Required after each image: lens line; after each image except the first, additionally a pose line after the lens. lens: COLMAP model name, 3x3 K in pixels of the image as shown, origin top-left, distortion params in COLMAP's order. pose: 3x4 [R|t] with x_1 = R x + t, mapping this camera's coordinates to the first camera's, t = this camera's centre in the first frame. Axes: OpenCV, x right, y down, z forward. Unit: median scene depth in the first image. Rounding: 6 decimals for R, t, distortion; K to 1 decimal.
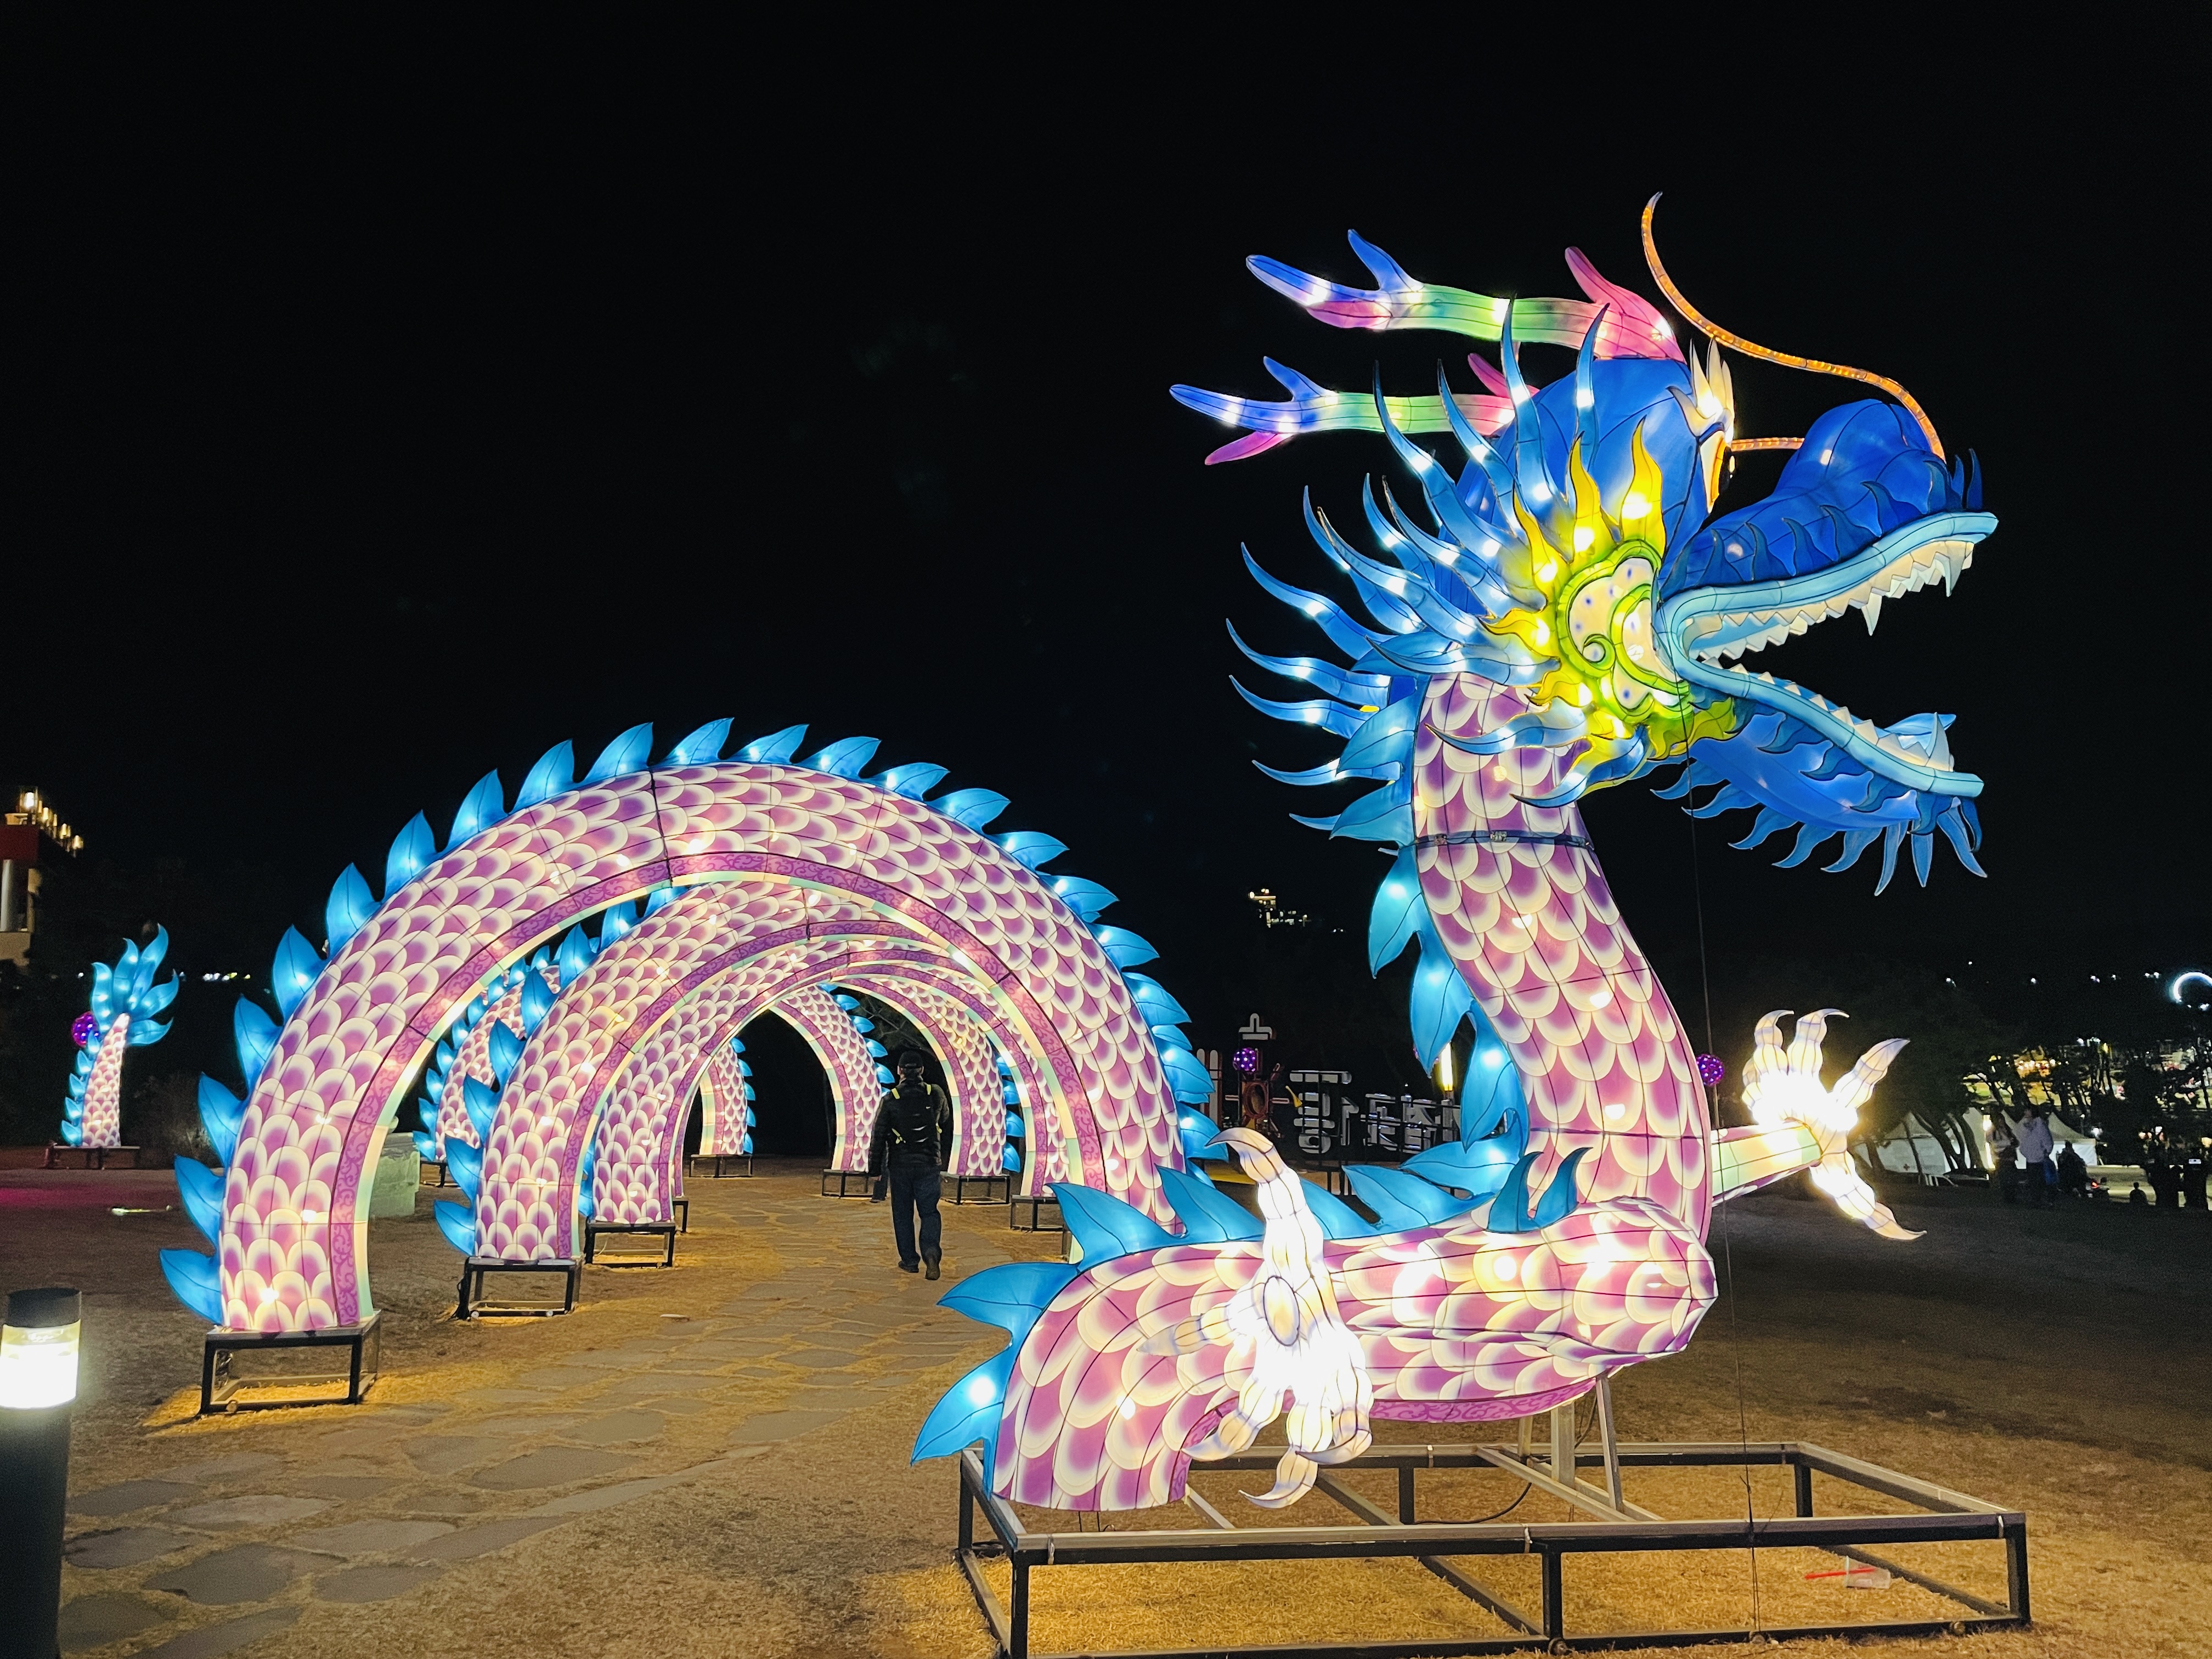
lens RADIAL K [[1668.2, 0, 1117.2], [0, 1668.2, 842.3], [0, 0, 1]] dist [0.117920, -0.170922]
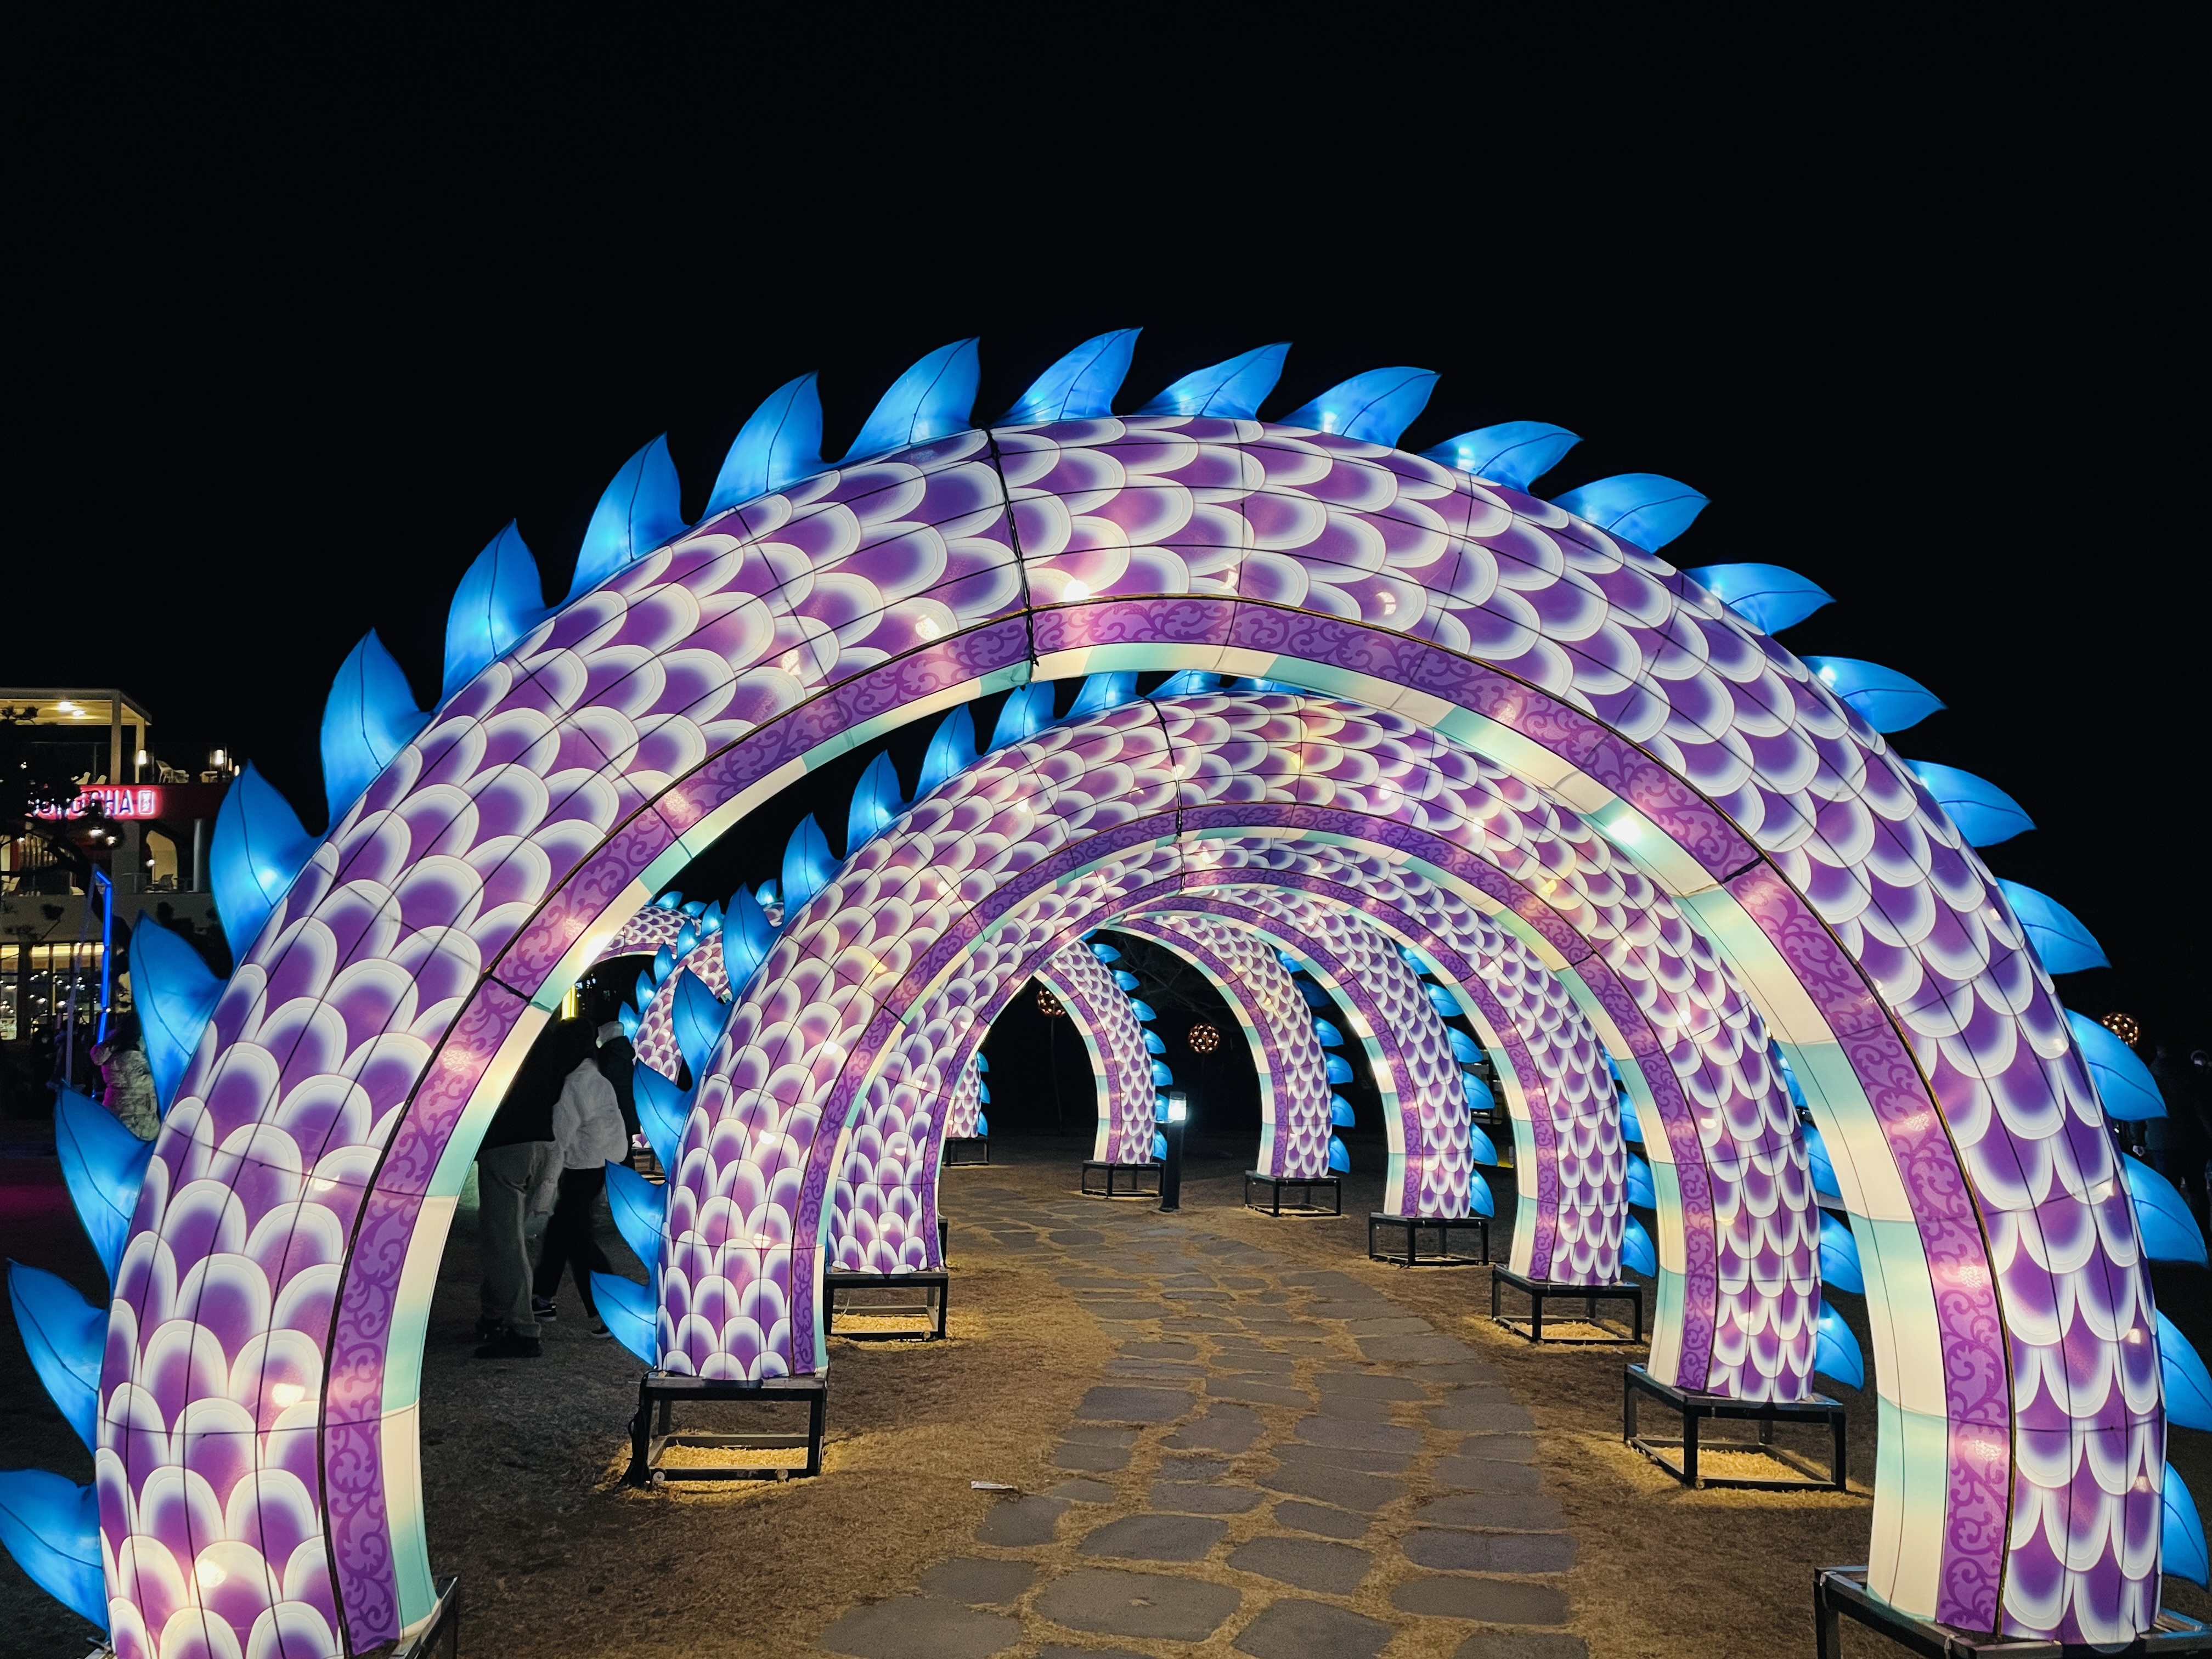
lens RADIAL K [[1668.2, 0, 1117.2], [0, 1668.2, 842.3], [0, 0, 1]] dist [0.117920, -0.170922]
pose [[0.994796, -0.013841, -0.100945, -0.155601], [0.016330, 0.999582, 0.023869, 0.048770], [0.100572, -0.025393, 0.994606, 0.429761]]
